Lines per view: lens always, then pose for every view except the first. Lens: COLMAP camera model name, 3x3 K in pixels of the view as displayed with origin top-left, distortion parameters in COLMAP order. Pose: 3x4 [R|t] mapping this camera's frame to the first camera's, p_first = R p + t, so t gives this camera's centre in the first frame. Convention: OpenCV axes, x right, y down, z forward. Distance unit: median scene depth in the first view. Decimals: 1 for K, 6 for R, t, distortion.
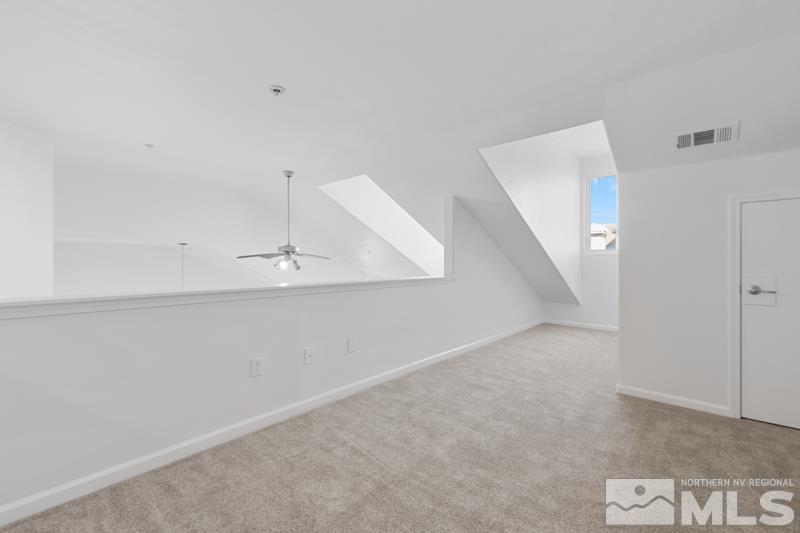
lens RADIAL K [[348.6, 0, 403.0], [0, 348.6, 266.4], [0, 0, 1]] dist [0.002820, 0.000756]
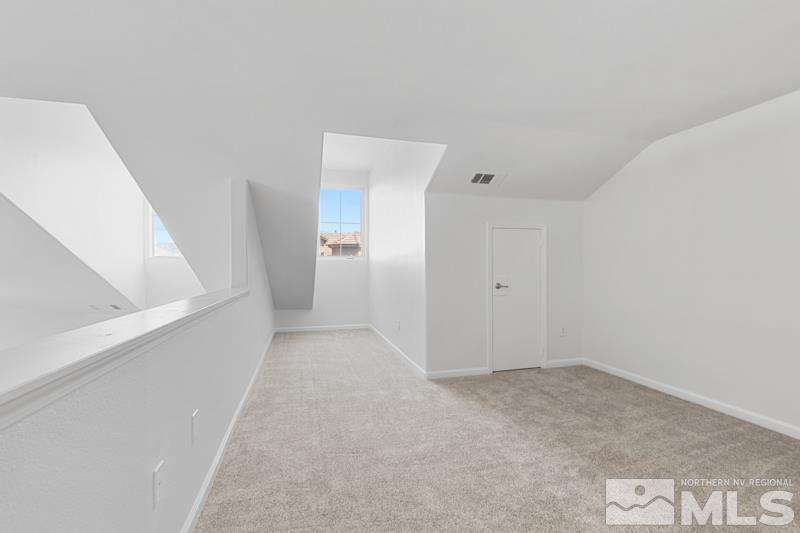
lens RADIAL K [[348.6, 0, 403.0], [0, 348.6, 266.4], [0, 0, 1]] dist [0.002820, 0.000756]
pose [[0.547553, -0.001635, 0.836769, -0.472334], [0.013551, 0.999884, -0.006914, -0.010996], [-0.836661, 0.015125, 0.547512, 0.496048]]
